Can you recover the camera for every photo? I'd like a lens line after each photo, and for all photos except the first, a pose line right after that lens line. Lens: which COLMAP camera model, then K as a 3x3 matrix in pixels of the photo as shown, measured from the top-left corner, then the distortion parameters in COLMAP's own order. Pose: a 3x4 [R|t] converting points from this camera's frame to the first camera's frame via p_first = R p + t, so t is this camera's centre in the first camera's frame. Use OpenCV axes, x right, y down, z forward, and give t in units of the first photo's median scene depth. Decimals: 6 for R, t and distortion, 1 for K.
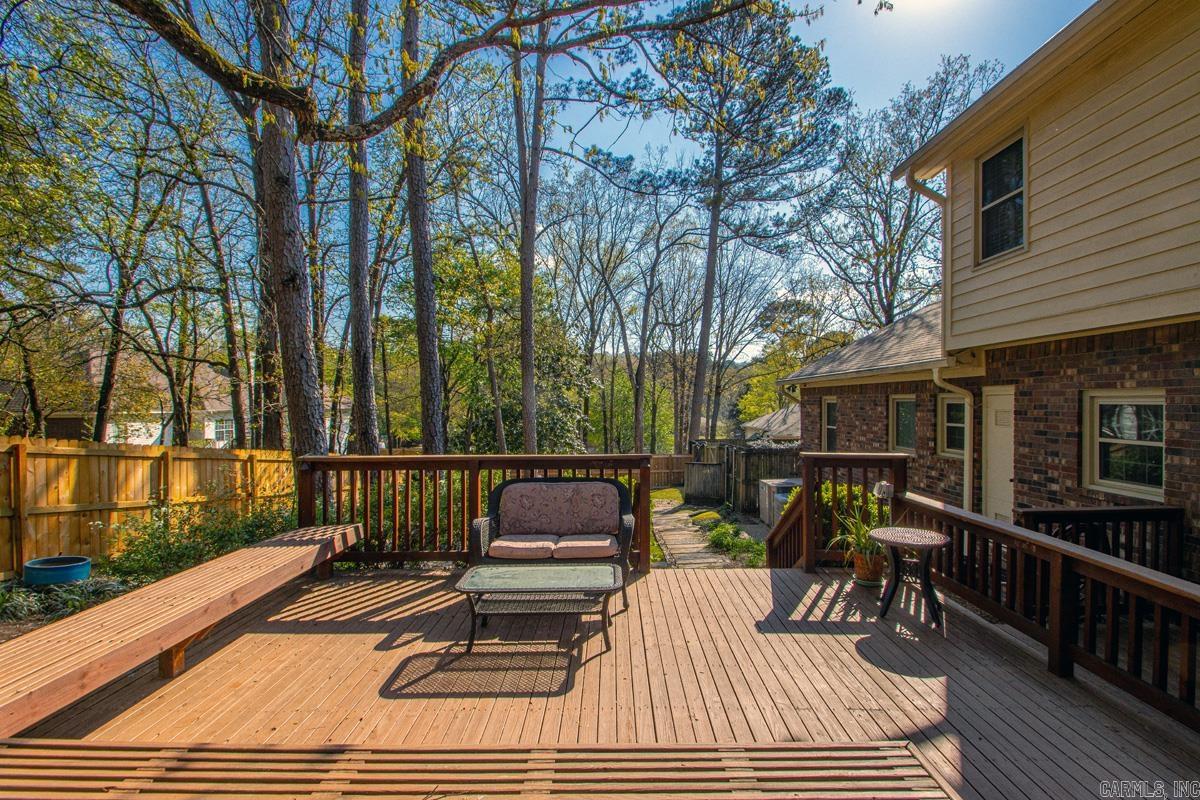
lens RADIAL K [[556.2, 0, 605.8], [0, 556.2, 401.2], [0, 0, 1]] dist [0.004100, -0.009096]
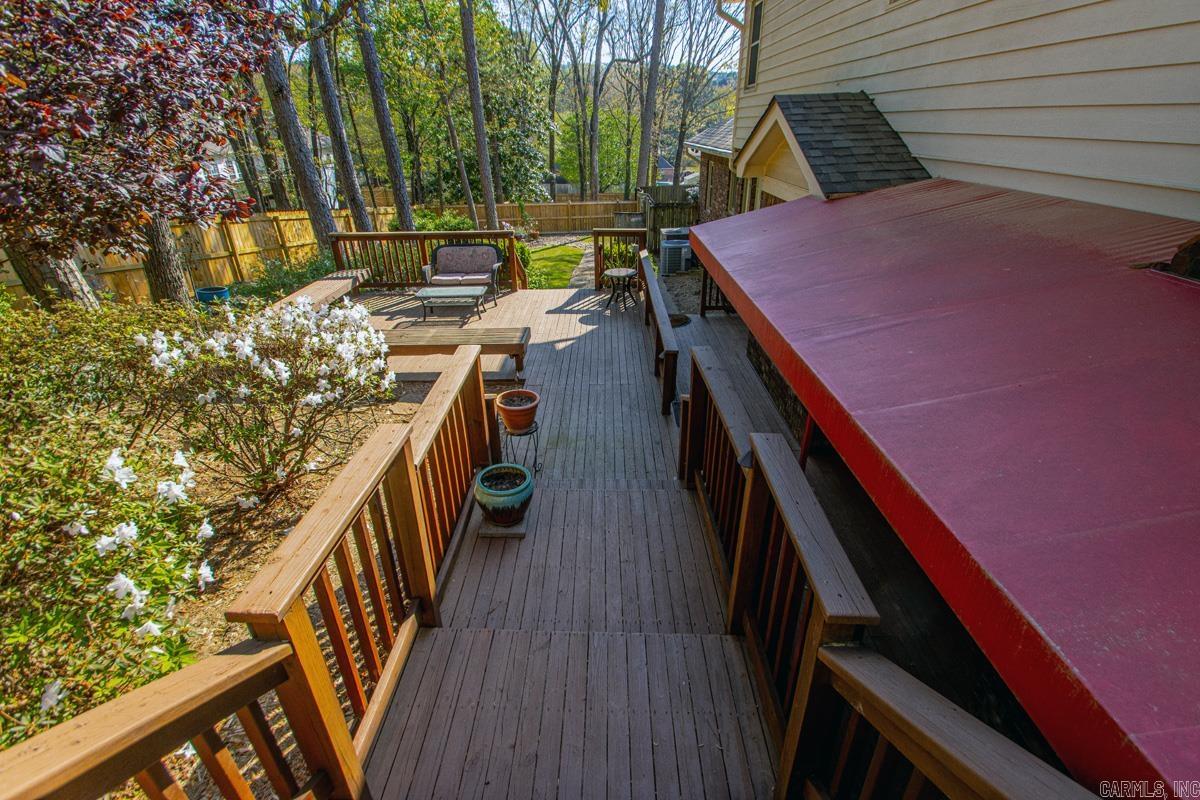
lens RADIAL K [[556.2, 0, 610.7], [0, 556.2, 404.0], [0, 0, 1]] dist [0.004100, -0.009096]
pose [[0.999926, -0.010466, 0.006209, 0.419831], [0.006494, 0.890405, 0.455124, -0.255508], [-0.010292, -0.455050, 0.890407, -1.030267]]
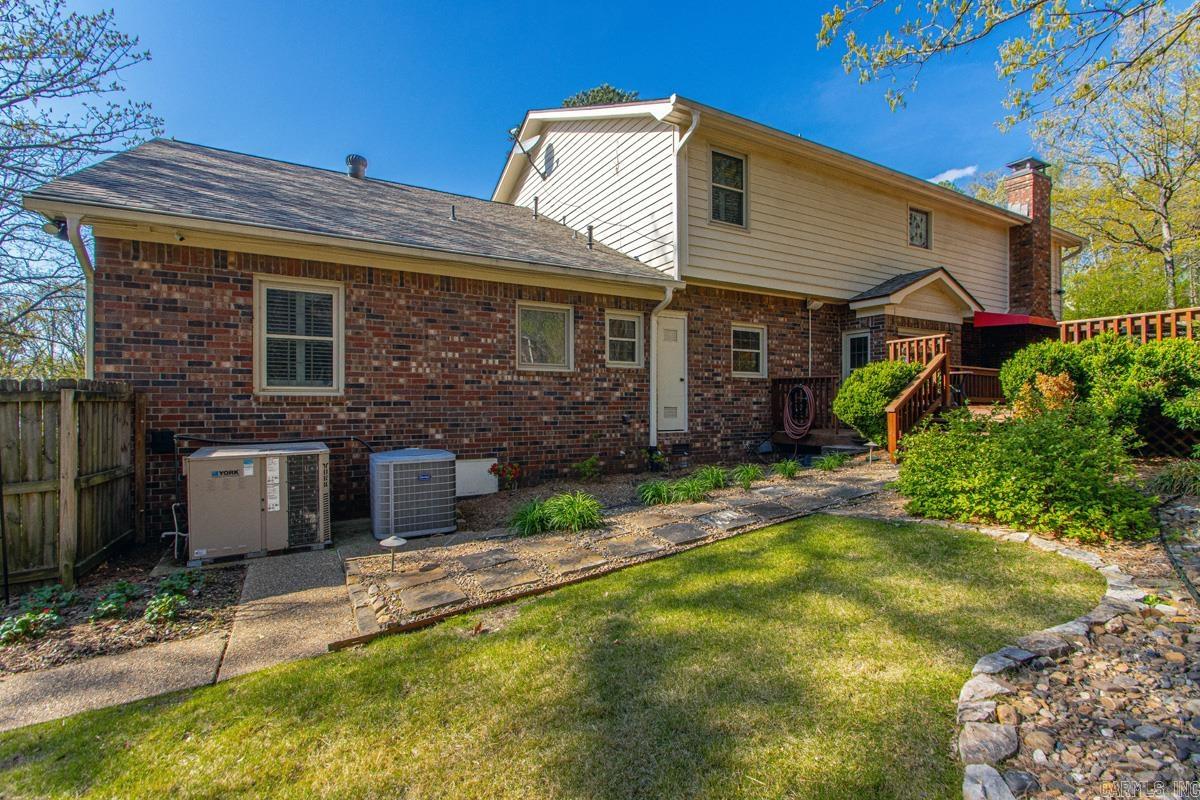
lens RADIAL K [[556.2, 0, 606.7], [0, 556.2, 405.5], [0, 0, 1]] dist [0.004100, -0.009096]
pose [[-0.491865, 0.036956, 0.869887, -0.585668], [0.018461, 0.999317, -0.032017, 0.375204], [-0.870476, 0.000311, -0.492212, 2.805733]]
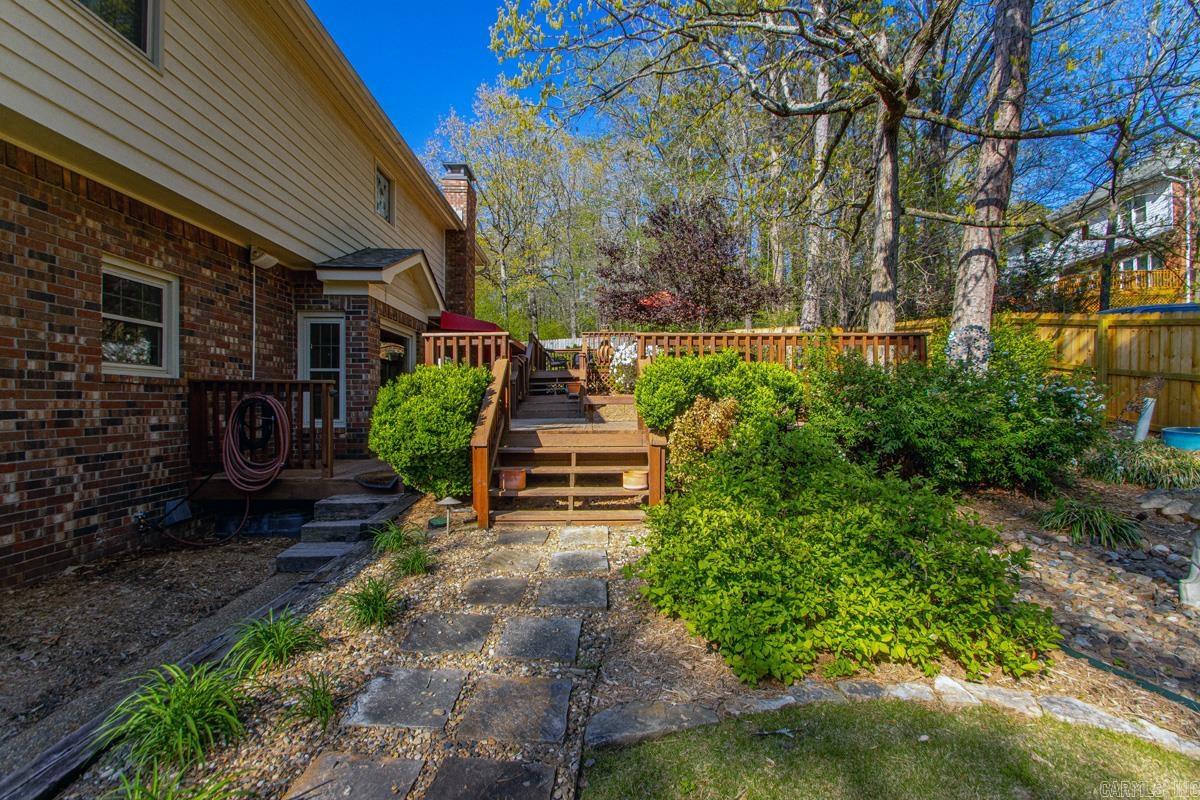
lens RADIAL K [[556.2, 0, 603.0], [0, 556.2, 402.3], [0, 0, 1]] dist [0.004100, -0.009096]
pose [[-0.999198, 0.037707, -0.013441, 0.191620], [0.037764, 0.999279, -0.003967, 0.291206], [0.013282, -0.004471, -0.999902, 2.309304]]
